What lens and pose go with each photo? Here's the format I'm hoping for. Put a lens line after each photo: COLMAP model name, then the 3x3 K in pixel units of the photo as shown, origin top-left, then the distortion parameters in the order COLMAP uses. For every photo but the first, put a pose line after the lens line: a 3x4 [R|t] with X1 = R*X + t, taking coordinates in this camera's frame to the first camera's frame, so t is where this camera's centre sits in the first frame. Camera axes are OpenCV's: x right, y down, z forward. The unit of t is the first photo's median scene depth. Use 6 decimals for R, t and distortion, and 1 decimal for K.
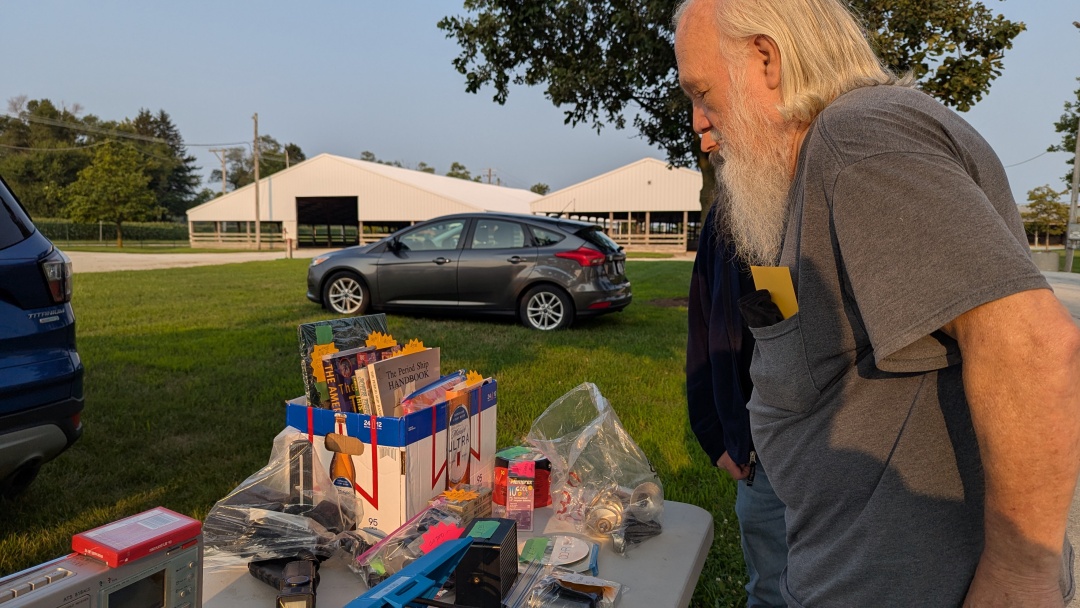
lens RADIAL K [[766.3, 0, 541.0], [0, 766.3, 302.0], [0, 0, 1]] dist [0.015049, -0.011054]
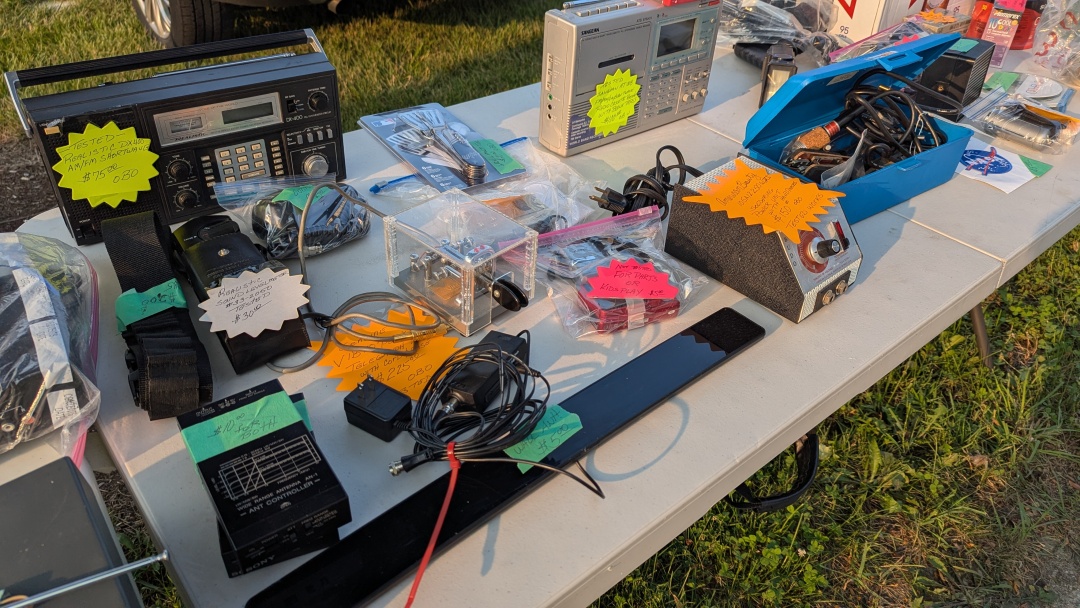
lens RADIAL K [[766.3, 0, 542.3], [0, 766.3, 302.9], [0, 0, 1]] dist [0.015049, -0.011054]
pose [[0.863968, 0.298975, -0.405184, -0.034073], [-0.039636, 0.842540, 0.537173, 0.048572], [0.501985, -0.448040, 0.739778, -0.202556]]
